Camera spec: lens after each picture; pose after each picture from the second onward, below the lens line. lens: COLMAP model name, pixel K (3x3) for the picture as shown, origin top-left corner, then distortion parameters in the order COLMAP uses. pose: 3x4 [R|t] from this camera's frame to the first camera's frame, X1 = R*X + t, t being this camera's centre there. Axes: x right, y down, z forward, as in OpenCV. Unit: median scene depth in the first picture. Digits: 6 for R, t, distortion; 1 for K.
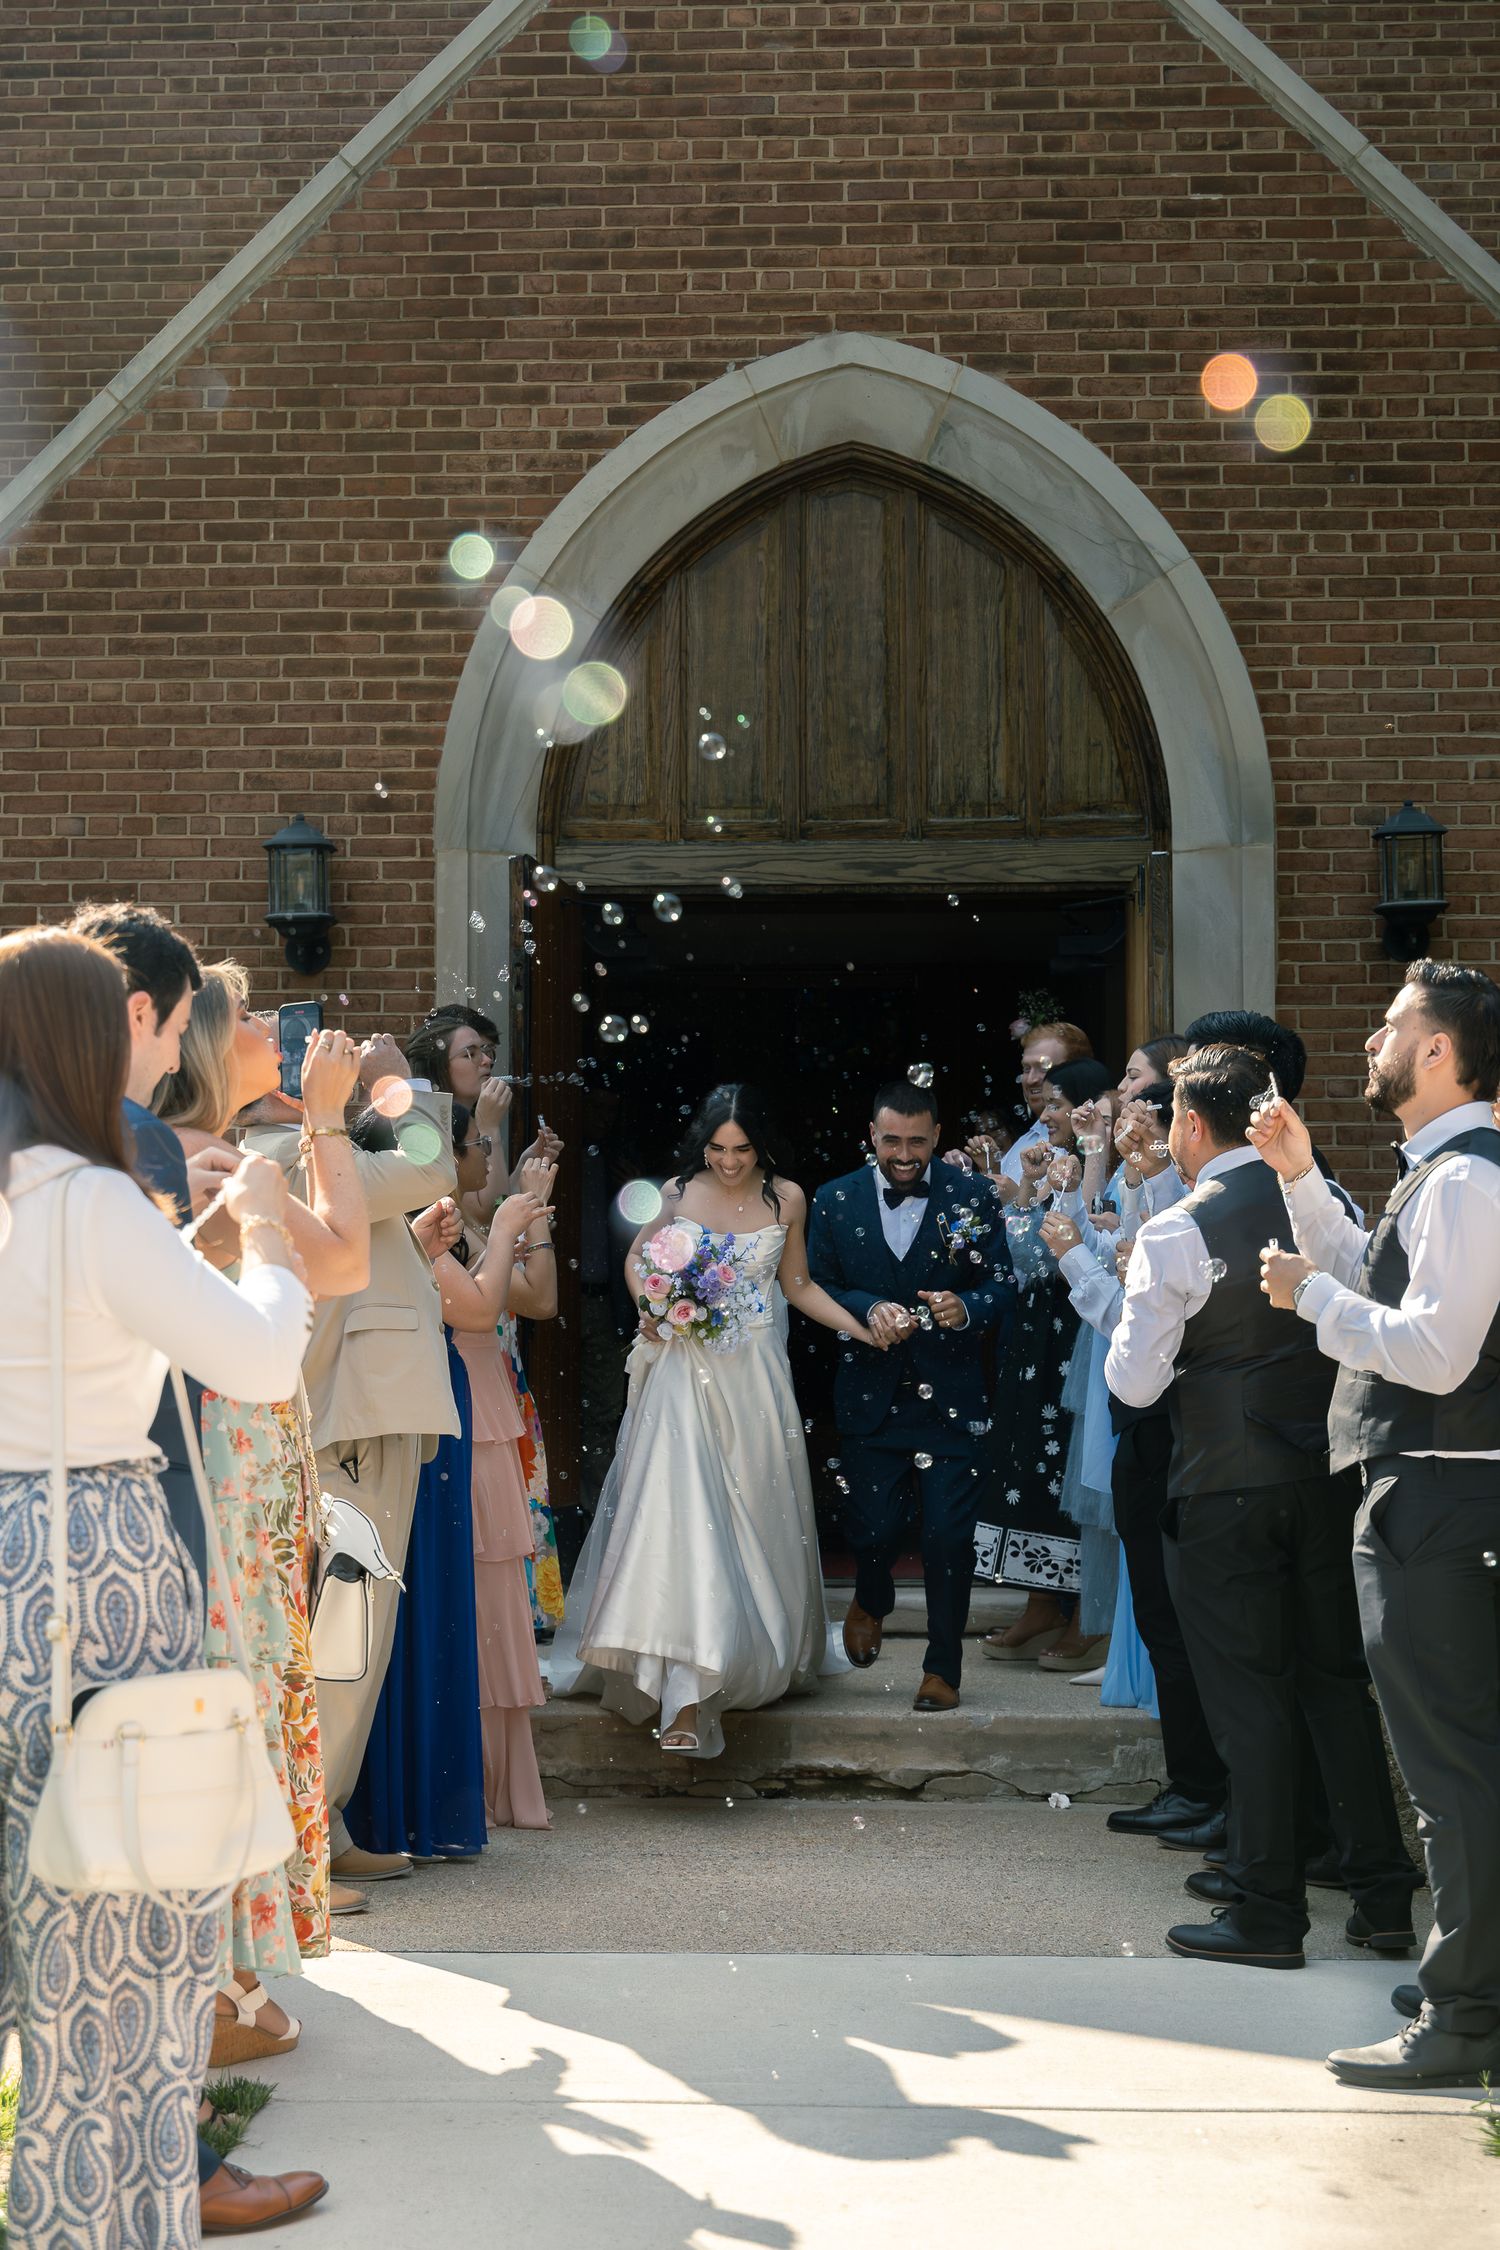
lens RADIAL K [[3392.6, 0, 750.0], [0, 3392.6, 1125.0], [0, 0, 1]] dist [-0.031642, -0.110027]
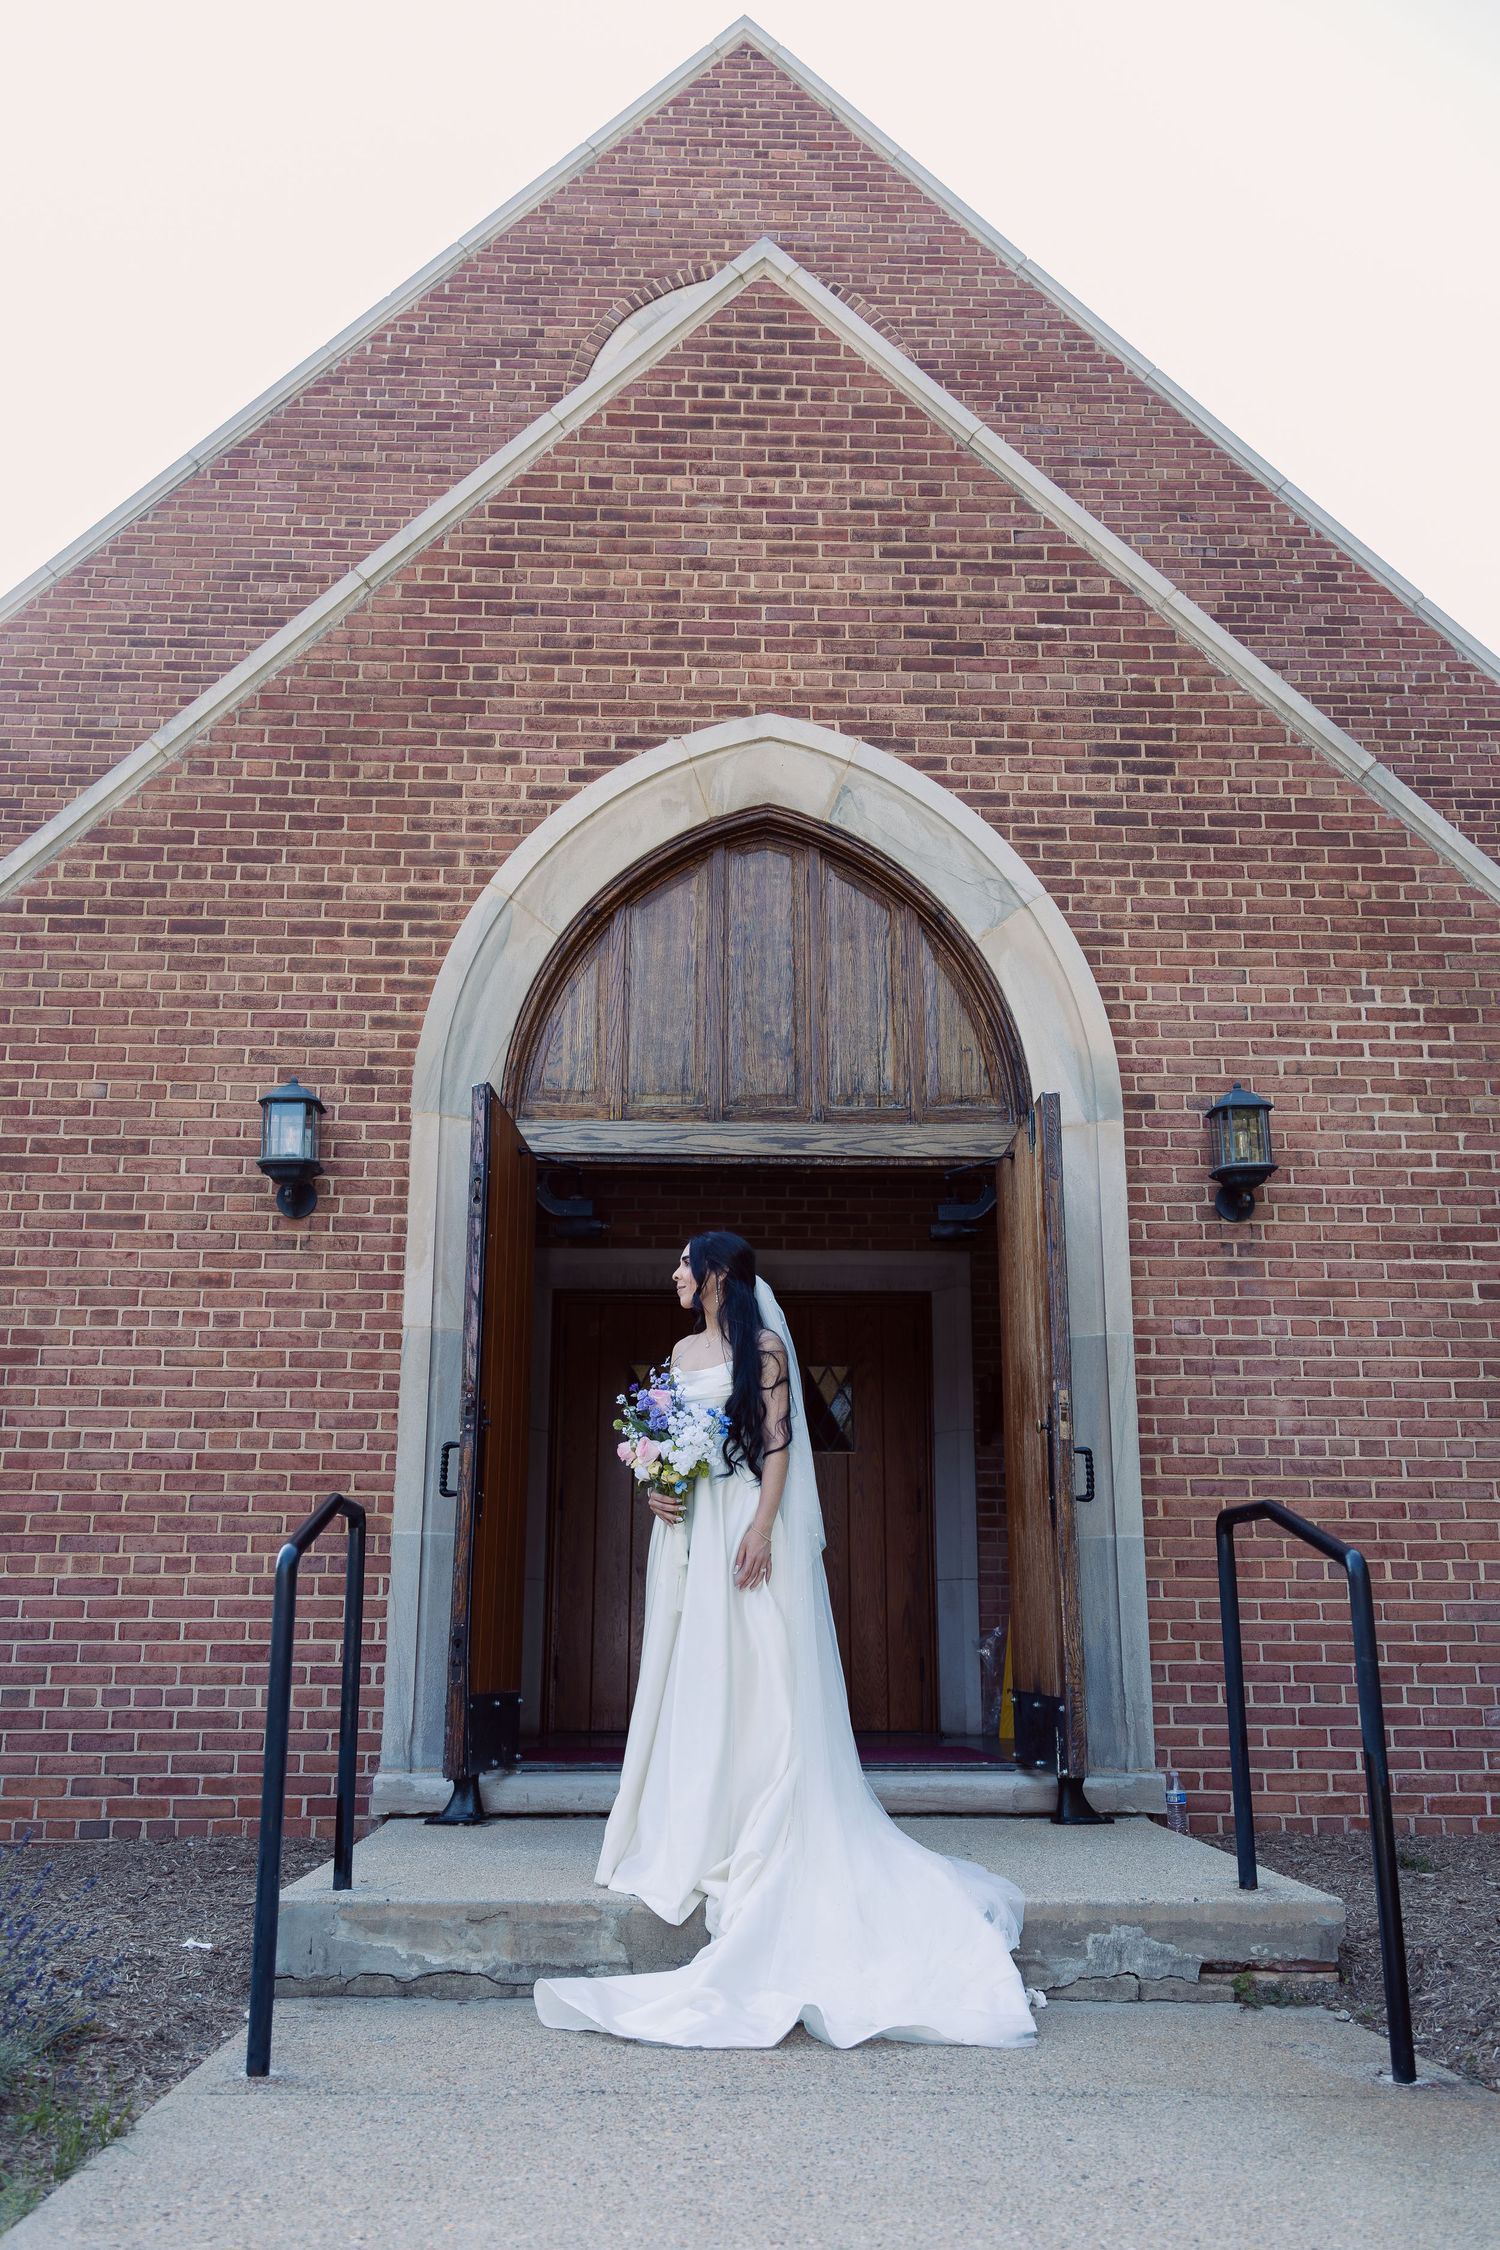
lens RADIAL K [[1642.4, 0, 727.3], [0, 1642.4, 1276.7], [0, 0, 1]] dist [0.006407, -0.000099]
pose [[0.997928, 0.016981, 0.062055, -0.018668], [-0.005818, 0.984405, -0.175823, 0.072056], [-0.064073, 0.175098, 0.982464, 0.446795]]
